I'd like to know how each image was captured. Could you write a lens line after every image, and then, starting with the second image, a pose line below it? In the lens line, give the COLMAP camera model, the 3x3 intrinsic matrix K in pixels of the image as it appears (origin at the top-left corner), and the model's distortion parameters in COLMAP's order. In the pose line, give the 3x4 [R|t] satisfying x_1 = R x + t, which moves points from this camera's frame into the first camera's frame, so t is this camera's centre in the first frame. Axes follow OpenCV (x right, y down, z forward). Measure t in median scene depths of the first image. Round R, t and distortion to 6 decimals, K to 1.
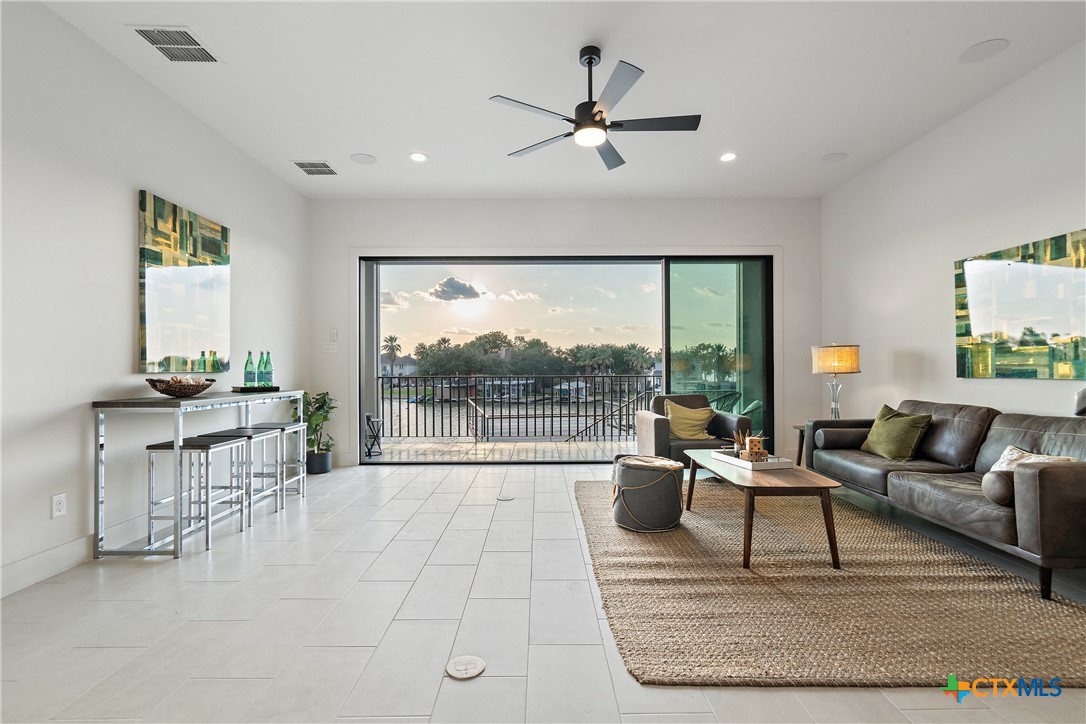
lens RADIAL K [[499.7, 0, 526.1], [0, 499.7, 362.0], [0, 0, 1]] dist [-0.000657, 0.001671]
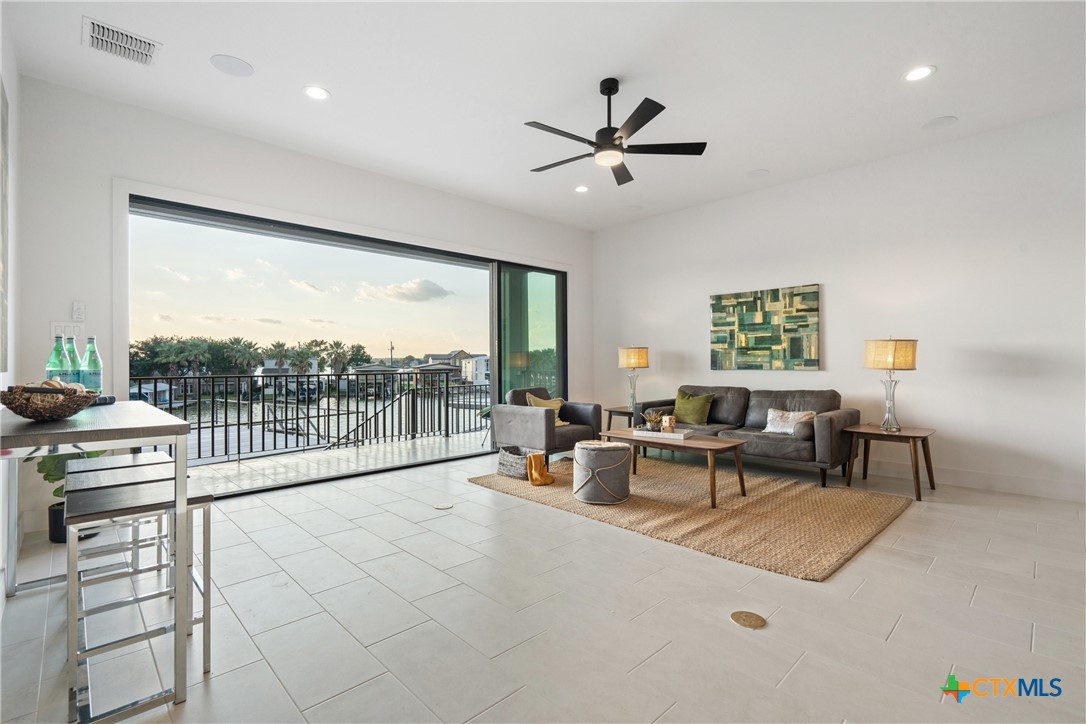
lens RADIAL K [[499.7, 0, 547.5], [0, 499.7, 362.3], [0, 0, 1]] dist [-0.000657, 0.001671]
pose [[0.717293, -0.000483, 0.696771, -0.401826], [-0.003897, 0.999981, 0.004705, 0.001528], [-0.696761, -0.006091, 0.717278, 0.155876]]
